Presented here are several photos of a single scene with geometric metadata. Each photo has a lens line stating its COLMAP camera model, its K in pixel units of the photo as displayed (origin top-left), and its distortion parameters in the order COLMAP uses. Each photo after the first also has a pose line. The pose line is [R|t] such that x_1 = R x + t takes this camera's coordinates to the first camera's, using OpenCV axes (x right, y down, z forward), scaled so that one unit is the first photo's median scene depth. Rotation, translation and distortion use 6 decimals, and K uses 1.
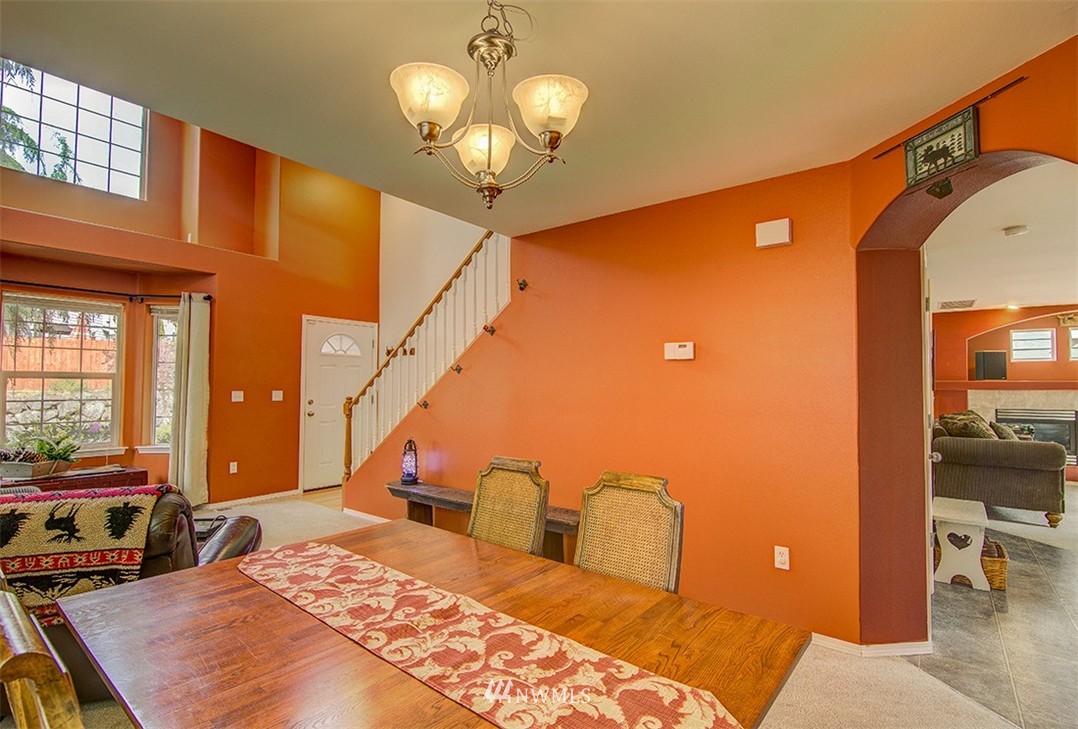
lens RADIAL K [[516.0, 0, 536.6], [0, 516.0, 369.6], [0, 0, 1]] dist [0.016159, -0.010856]
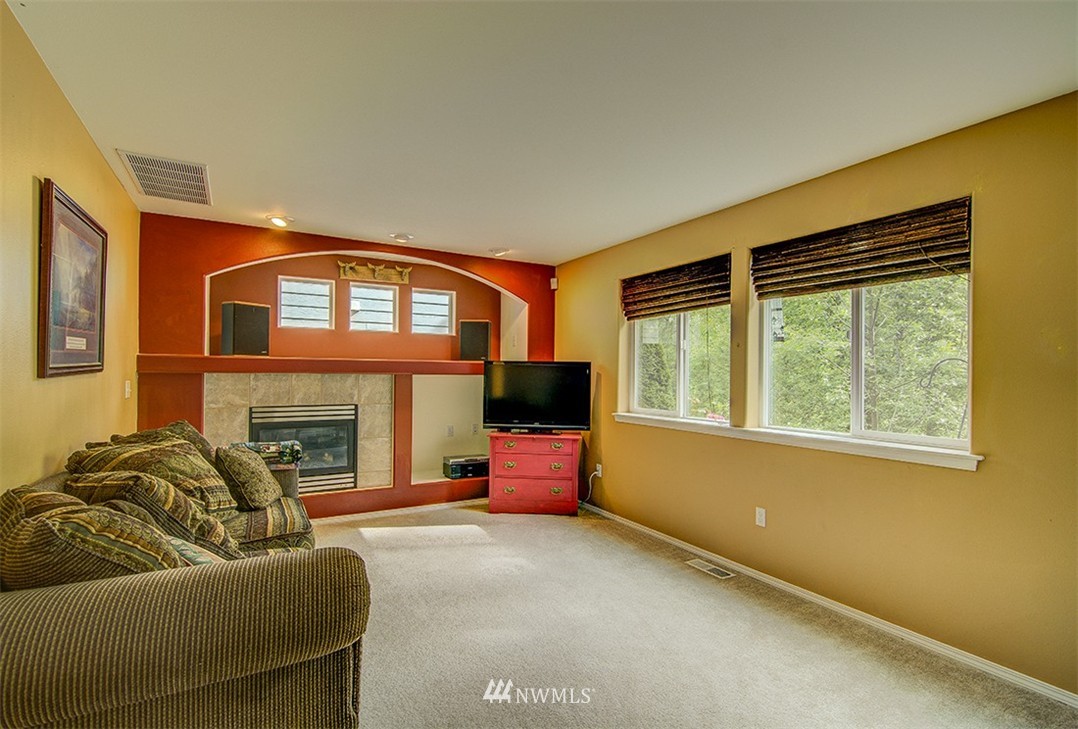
lens RADIAL K [[516.0, 0, 536.6], [0, 516.0, 369.6], [0, 0, 1]] dist [0.016159, -0.010856]
pose [[0.388185, 0.002528, 0.921578, 0.603053], [-0.035582, 0.999292, 0.012247, 0.021780], [-0.920894, -0.037545, 0.388000, 0.615659]]
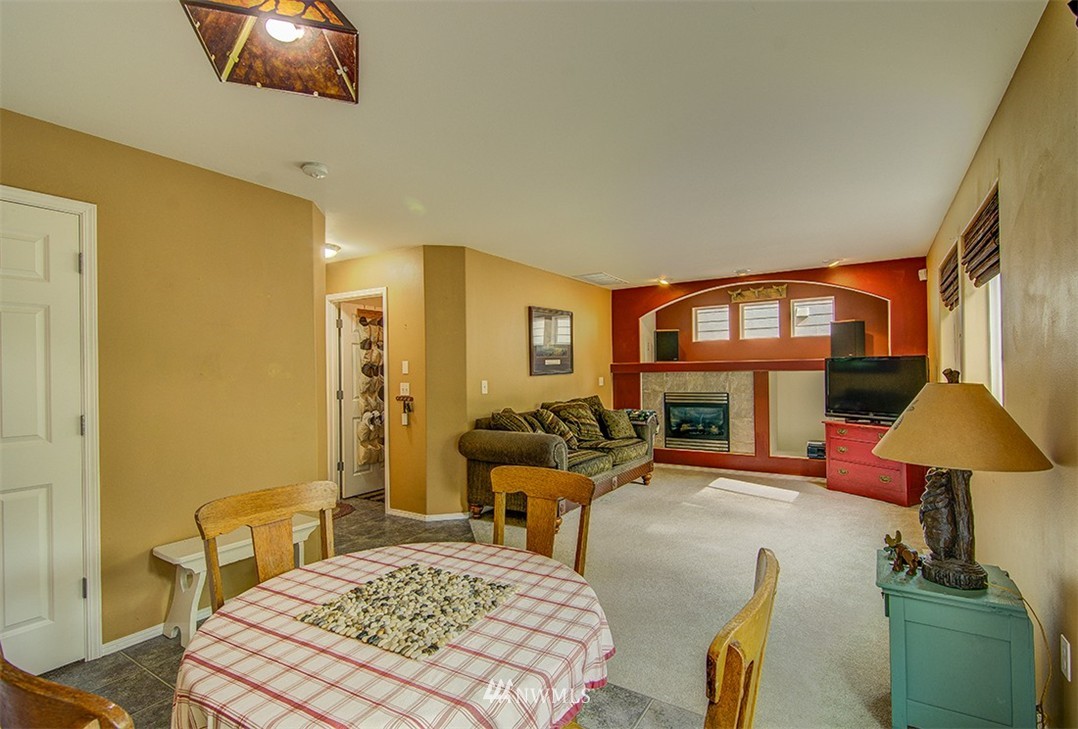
lens RADIAL K [[516.0, 0, 536.6], [0, 516.0, 369.6], [0, 0, 1]] dist [0.016159, -0.010856]
pose [[0.996384, -0.020240, 0.082519, 0.714117], [0.018080, 0.999476, 0.026834, 0.006870], [-0.083019, -0.025245, 0.996228, 0.117968]]
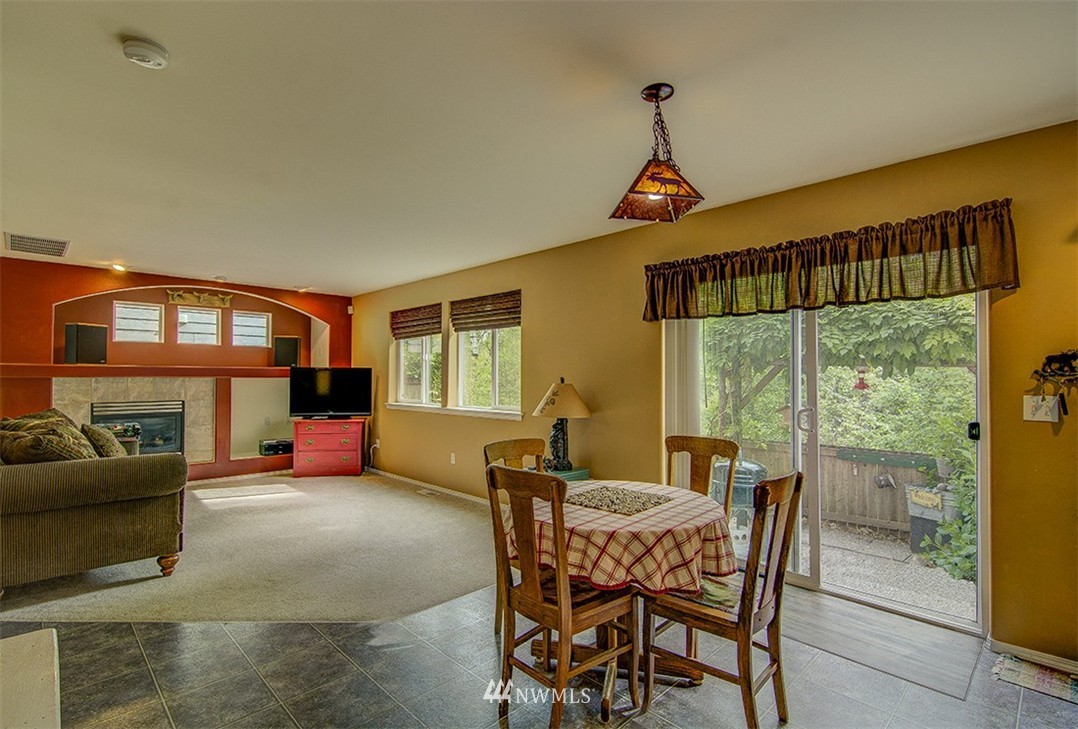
lens RADIAL K [[516.0, 0, 536.6], [0, 516.0, 369.6], [0, 0, 1]] dist [0.016159, -0.010856]
pose [[0.139180, 0.007161, 0.990241, 0.295956], [-0.032588, 0.999465, -0.002647, 0.011710], [-0.989731, -0.031901, 0.139339, 0.333098]]
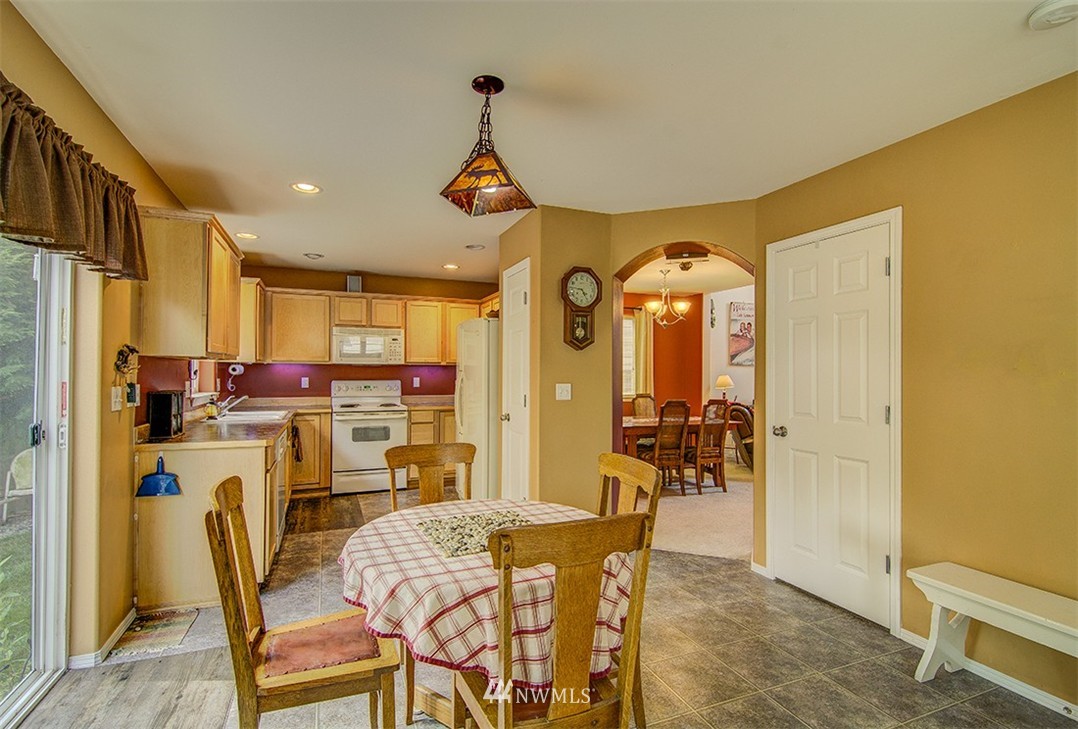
lens RADIAL K [[516.0, 0, 536.6], [0, 516.0, 369.6], [0, 0, 1]] dist [0.016159, -0.010856]
pose [[-0.499577, -0.013138, -0.866170, 0.919371], [0.018717, 0.999488, -0.025955, 0.021563], [0.866067, -0.029179, -0.499076, 0.499001]]
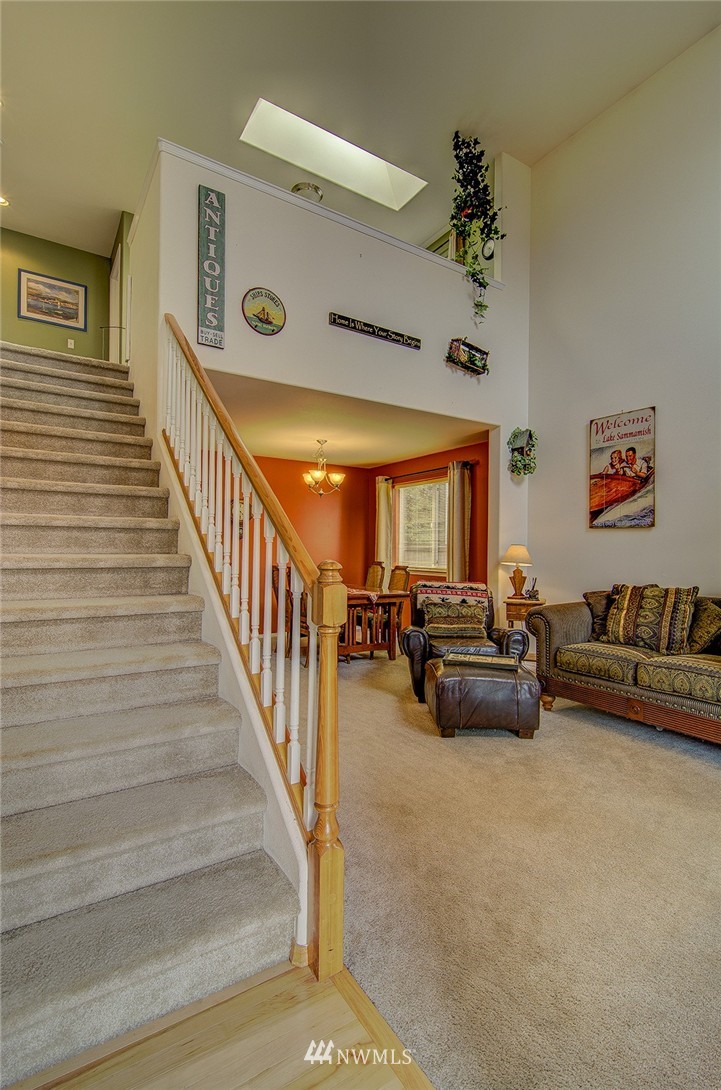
lens RADIAL K [[510.4, 0, 360.5], [0, 510.4, 545.0], [0, 0, 1]] dist [0.004368, -0.000175]
pose [[-0.942661, -0.014367, 0.333444, -0.414179], [-0.028067, 0.998947, -0.036303, 0.046927], [-0.332571, -0.043580, -0.942071, 1.102849]]
